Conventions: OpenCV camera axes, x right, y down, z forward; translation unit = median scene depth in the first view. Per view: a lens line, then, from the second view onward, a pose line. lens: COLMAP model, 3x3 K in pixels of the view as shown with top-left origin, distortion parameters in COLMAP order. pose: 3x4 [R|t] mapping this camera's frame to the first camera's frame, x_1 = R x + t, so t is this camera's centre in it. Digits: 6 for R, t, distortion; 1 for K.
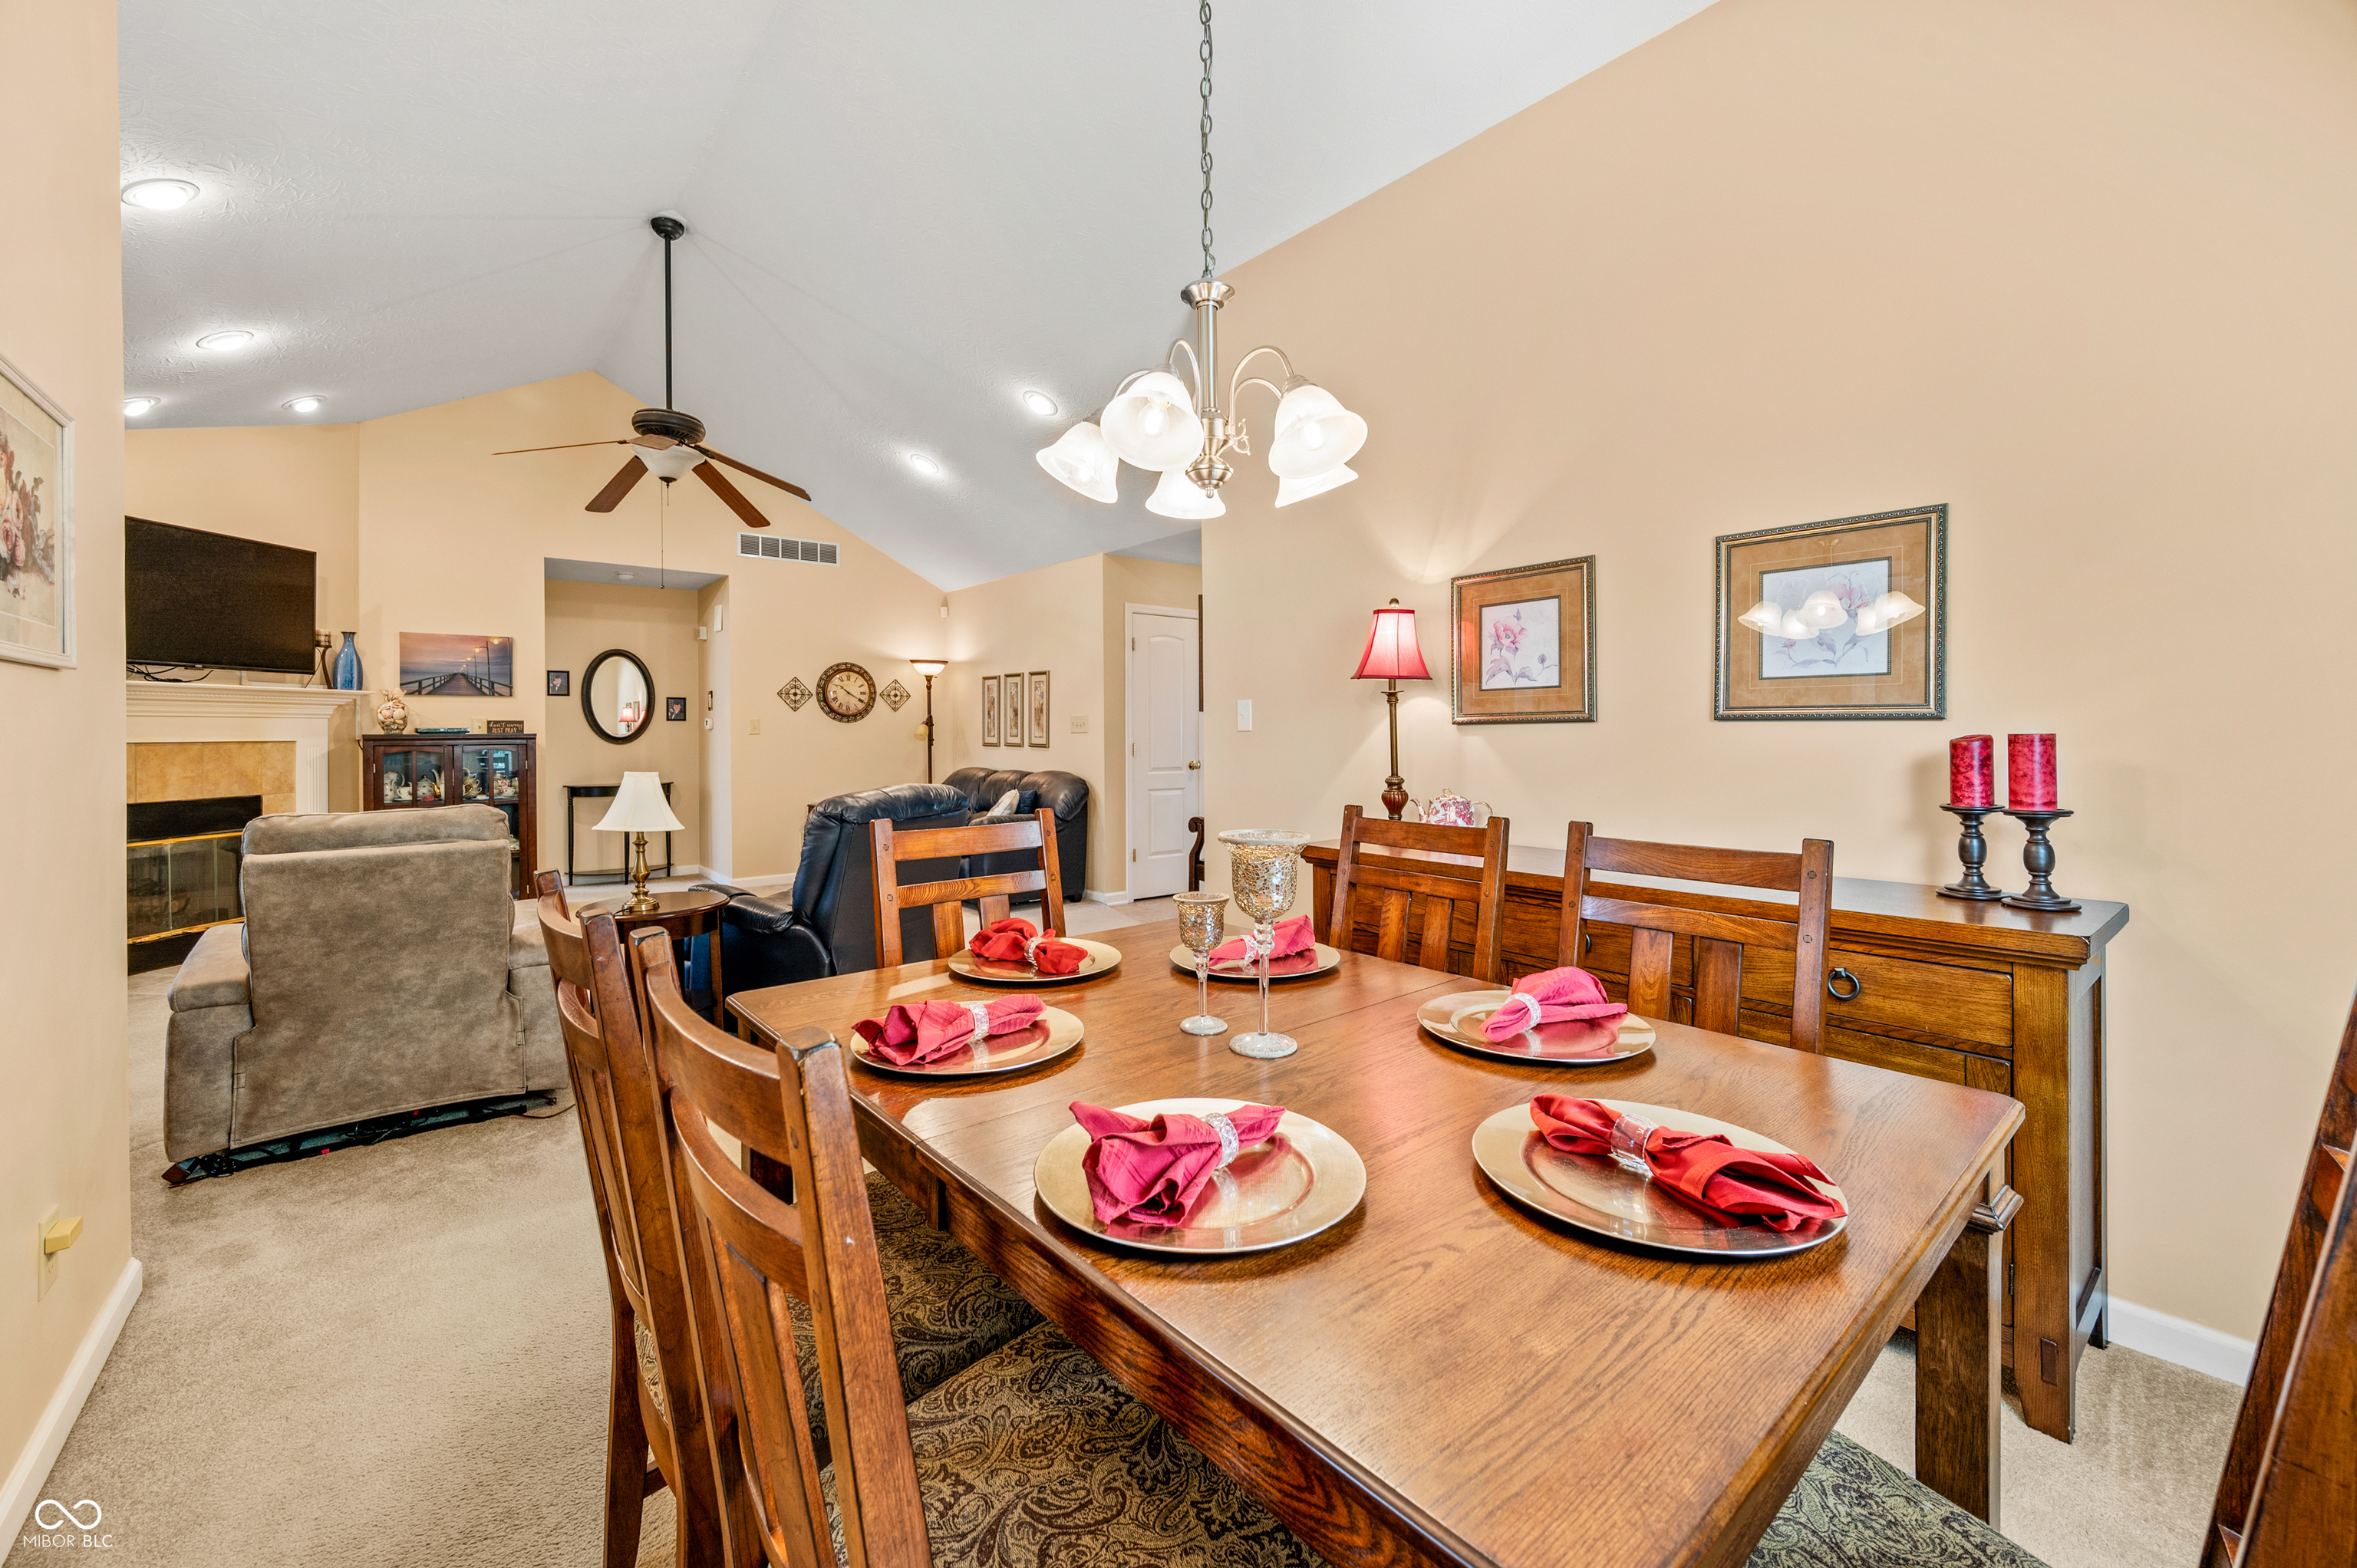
lens RADIAL K [[932.4, 0, 1174.9], [0, 932.4, 731.6], [0, 0, 1]] dist [-0.003013, -0.000786]
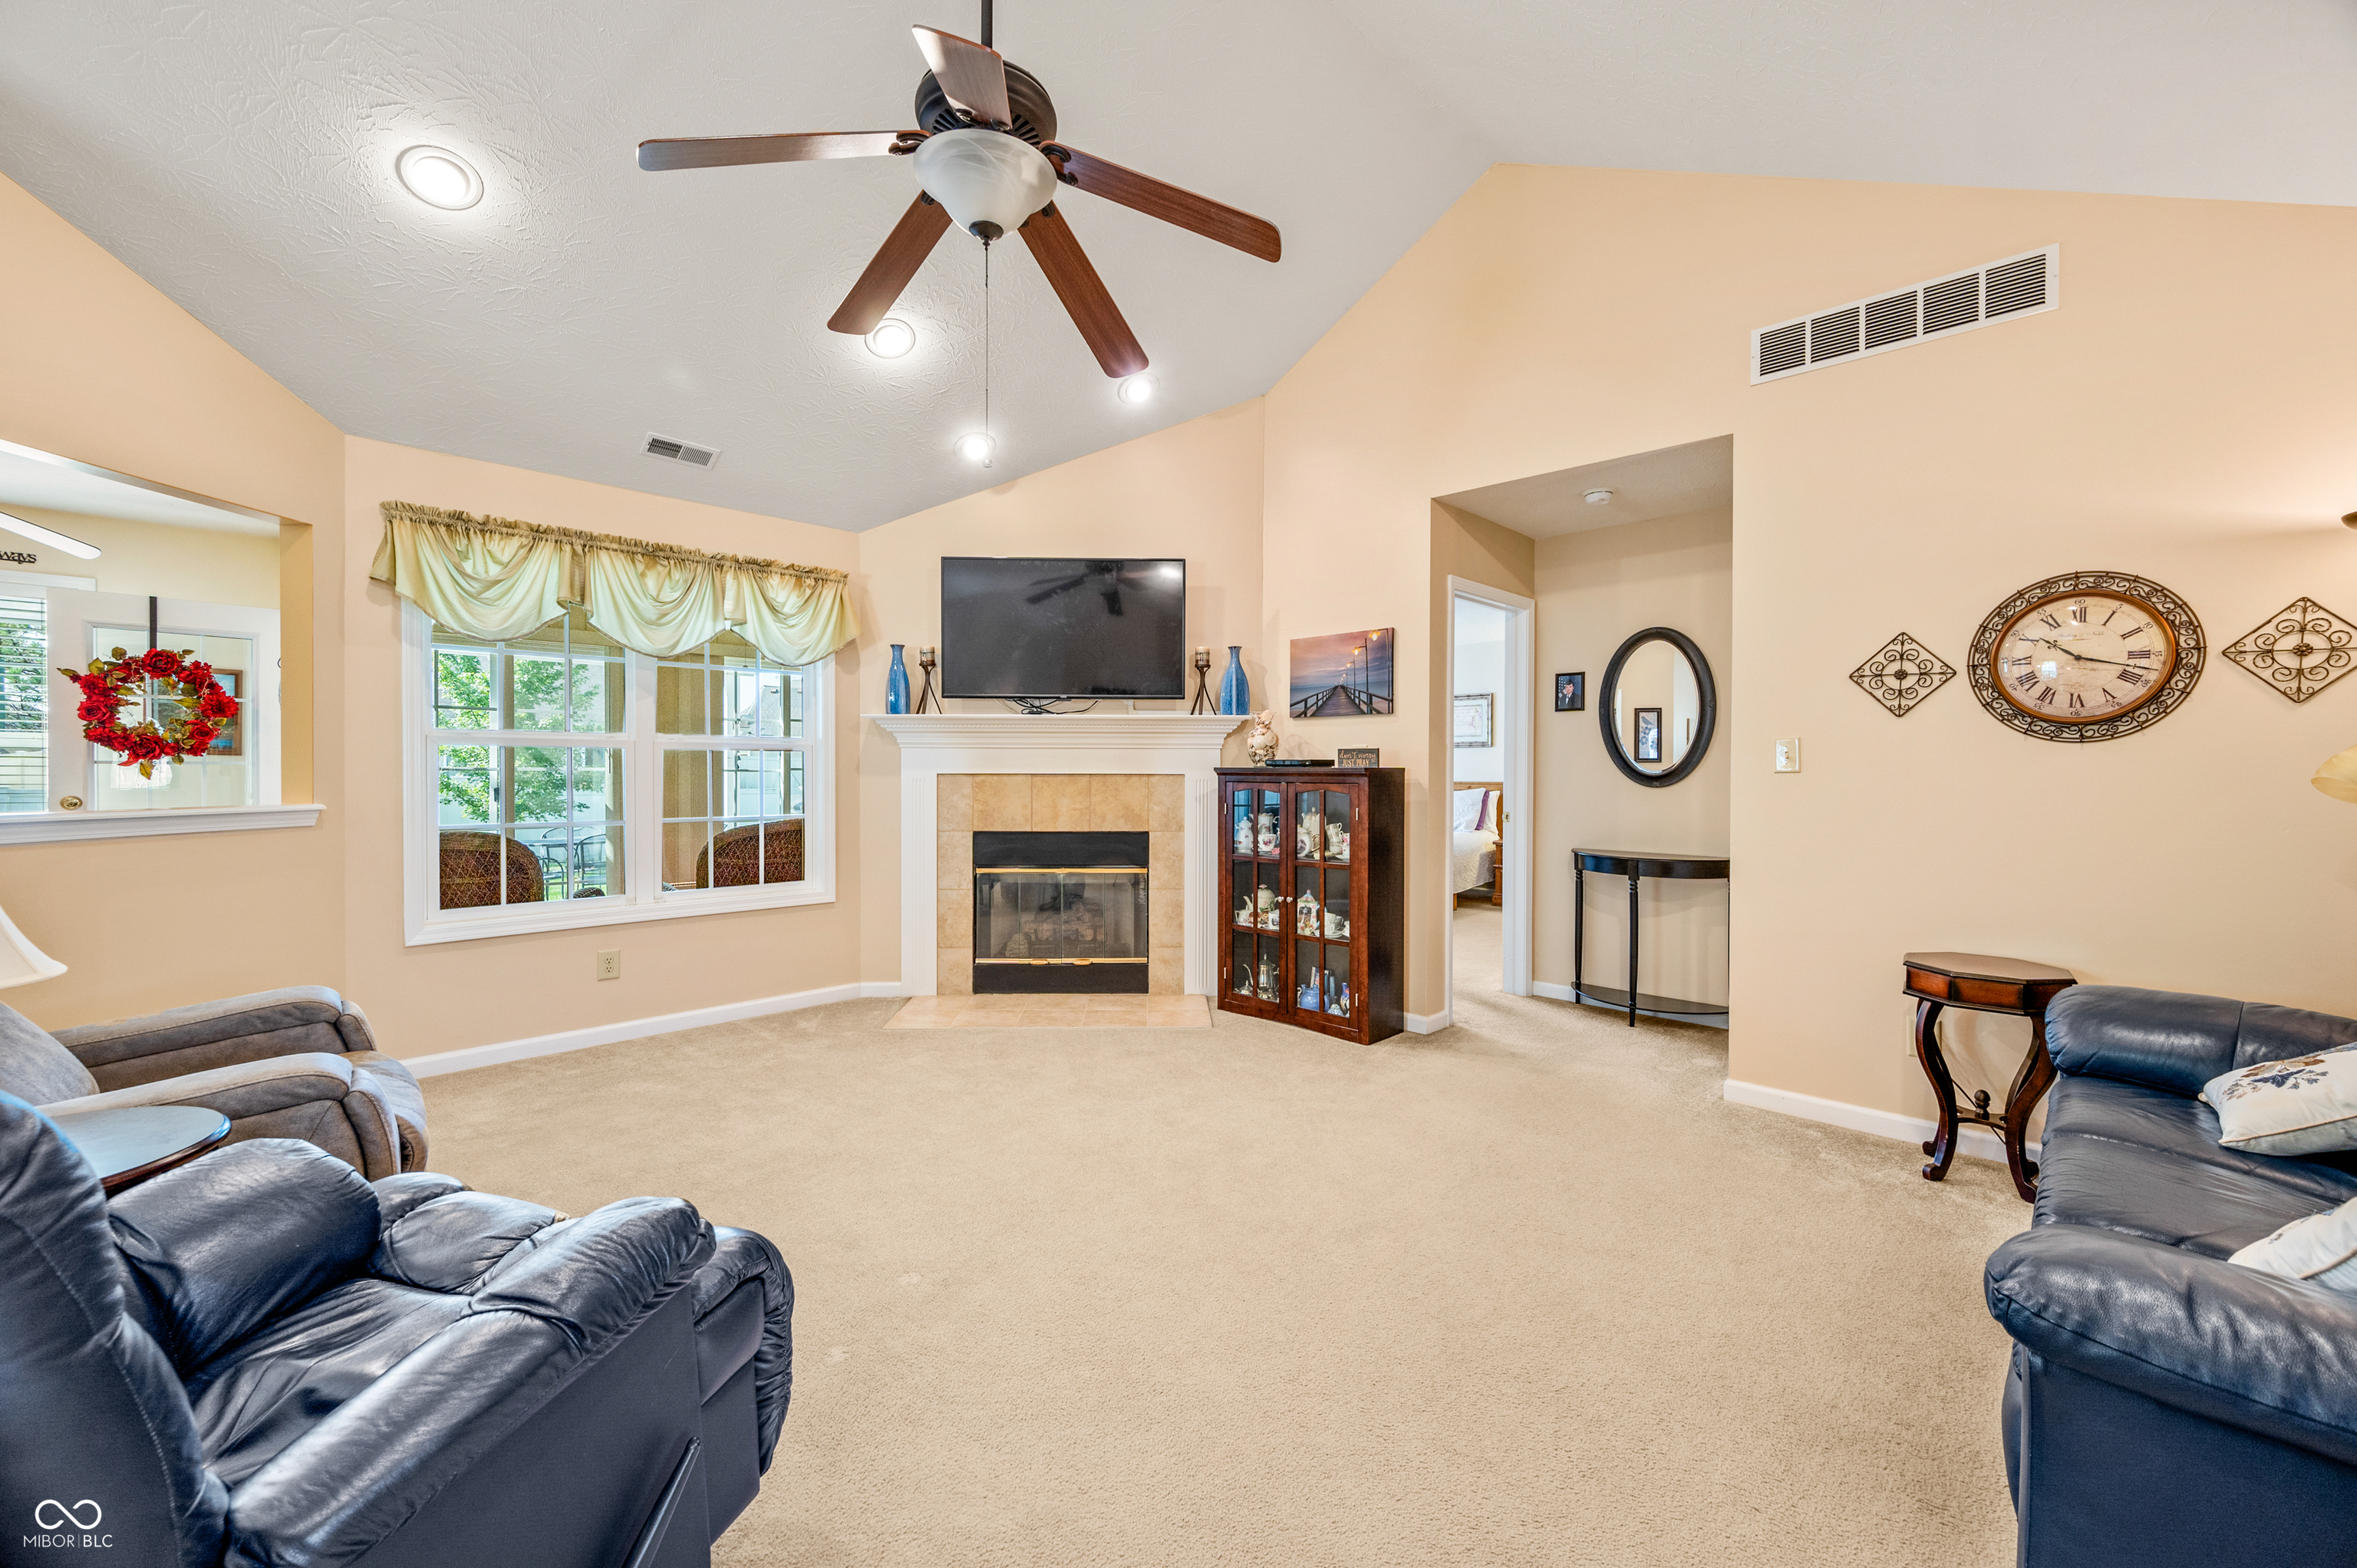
lens RADIAL K [[932.4, 0, 1156.2], [0, 932.4, 780.7], [0, 0, 1]] dist [-0.003013, -0.000786]
pose [[0.097572, 0.019388, -0.995040, -0.043915], [-0.003828, 0.999810, 0.019105, -0.000723], [0.995221, 0.001945, 0.097628, 0.778737]]
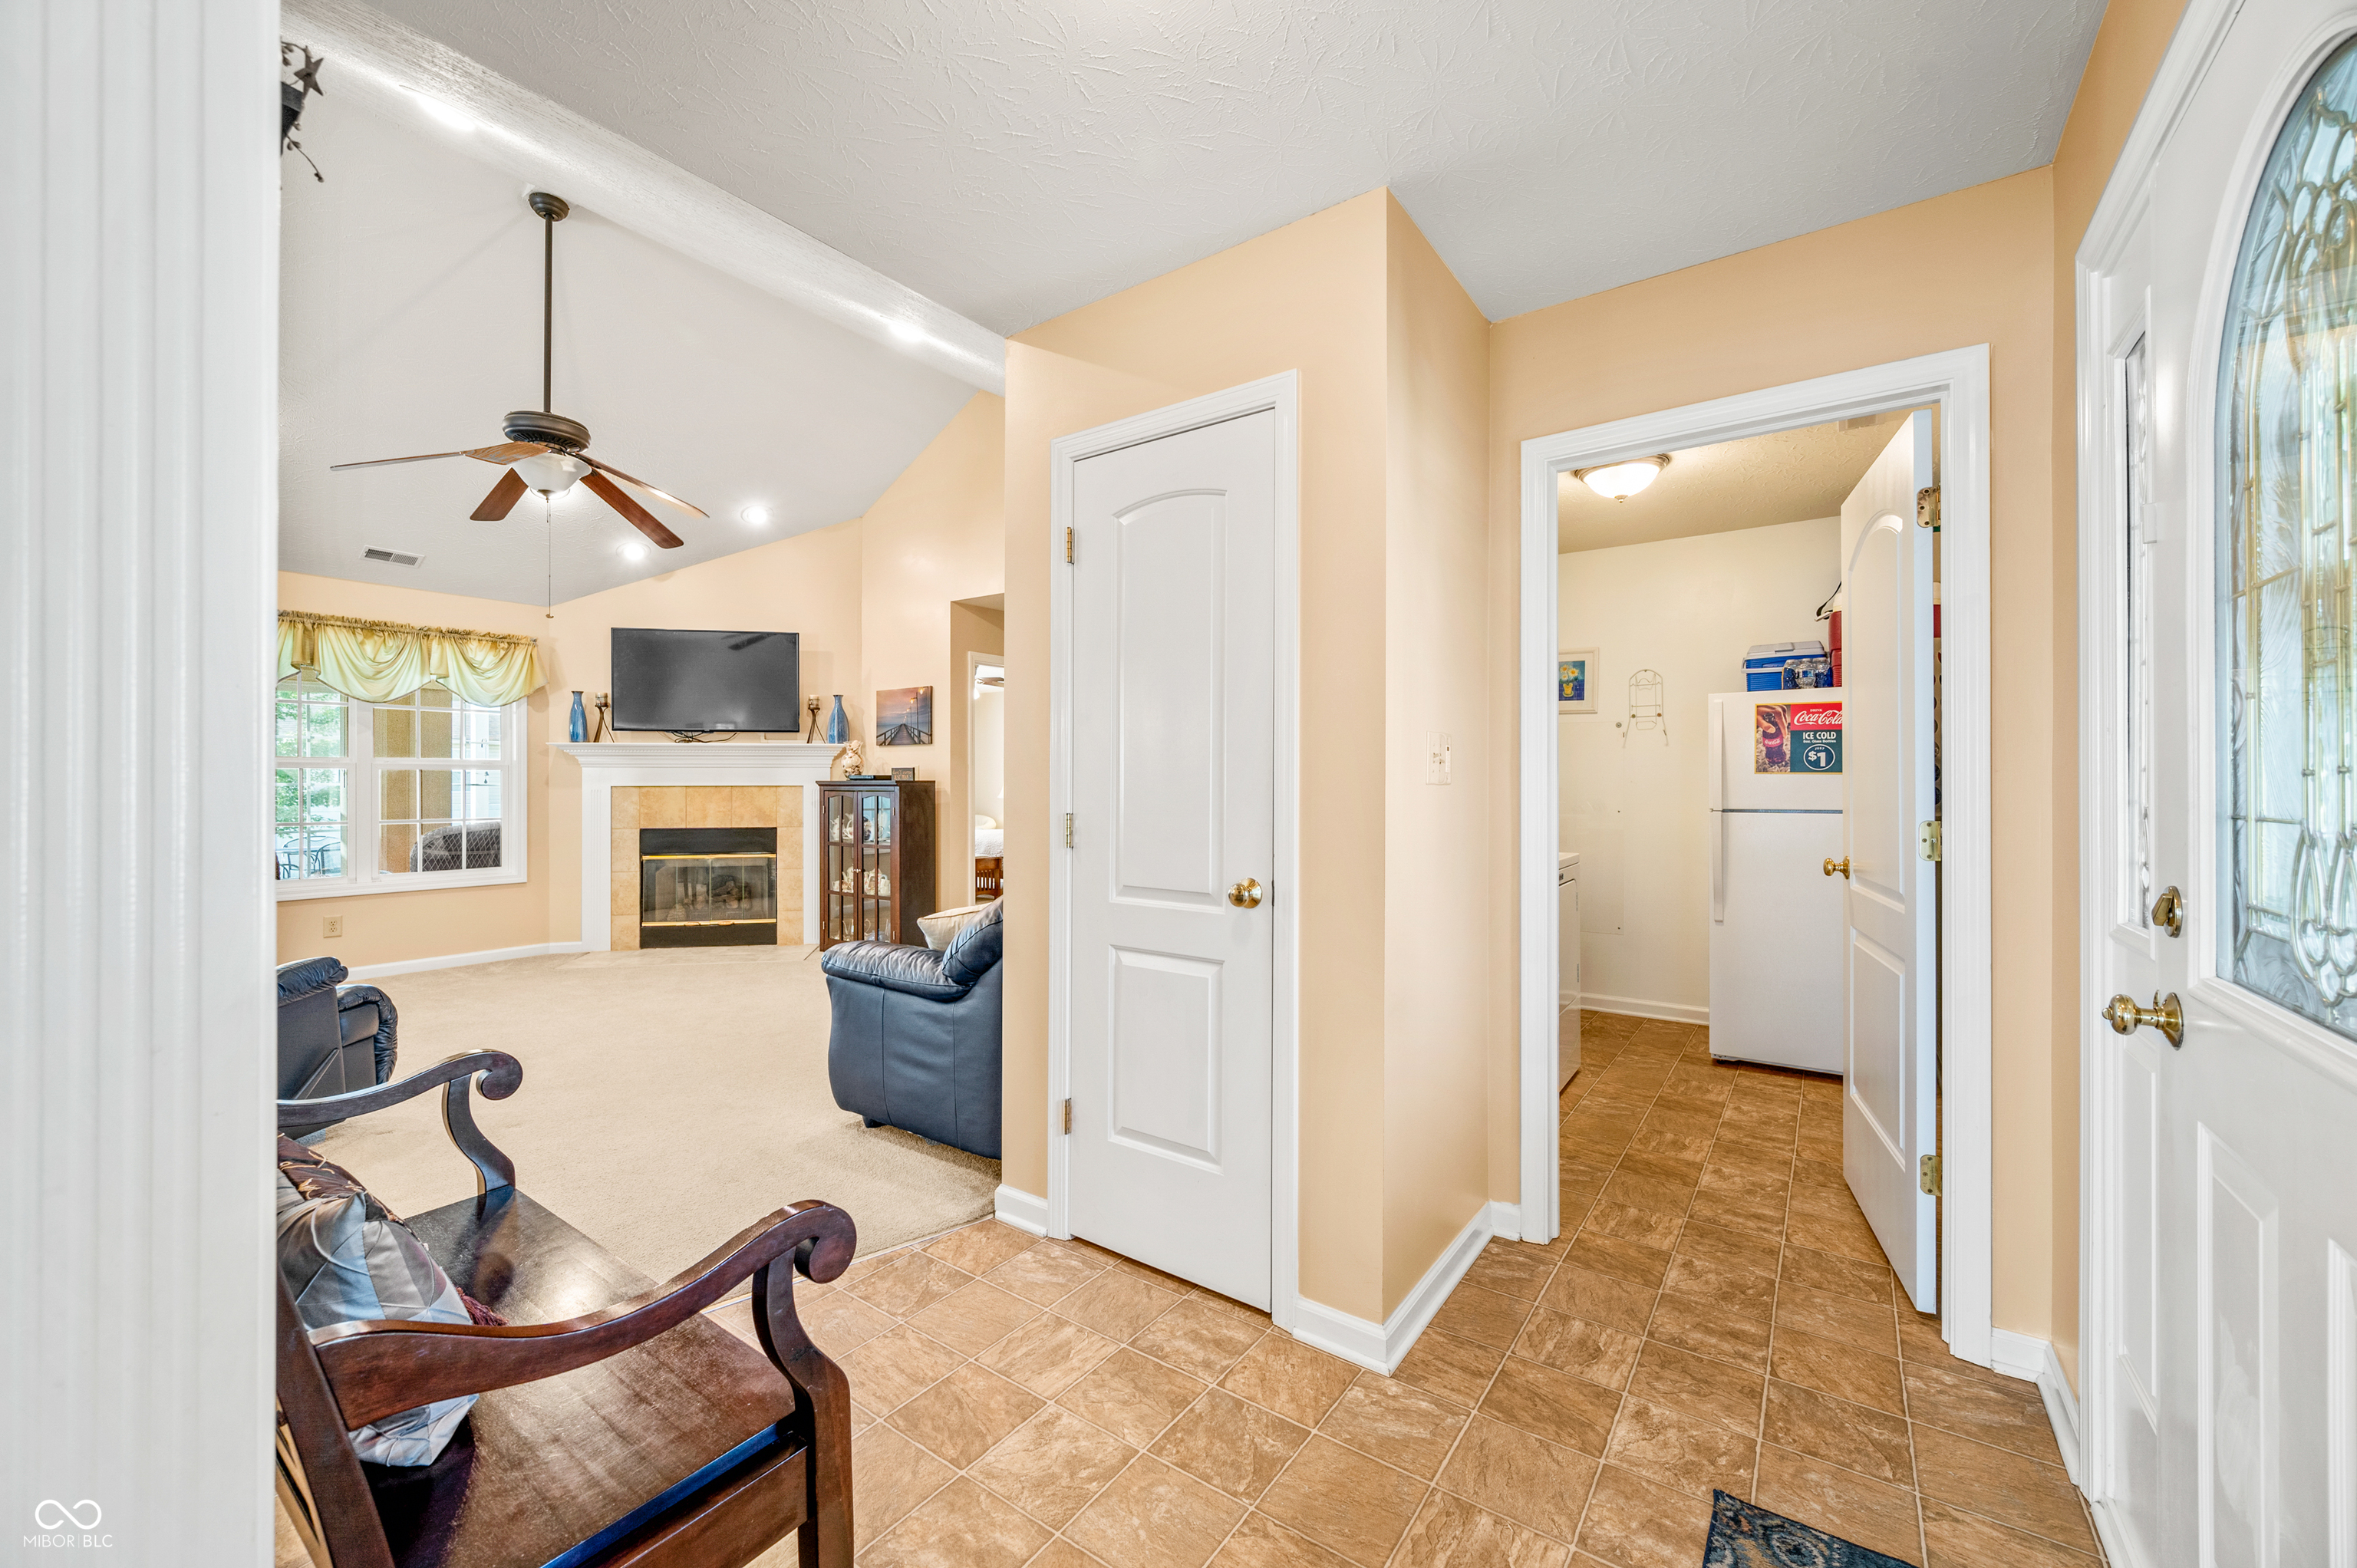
lens RADIAL K [[932.4, 0, 1146.5], [0, 932.4, 780.3], [0, 0, 1]] dist [-0.003013, -0.000786]
pose [[0.256984, 0.003797, -0.966408, 0.340016], [-0.000510, 0.999993, 0.003793, -0.001904], [0.966416, -0.000482, 0.256984, 0.989554]]
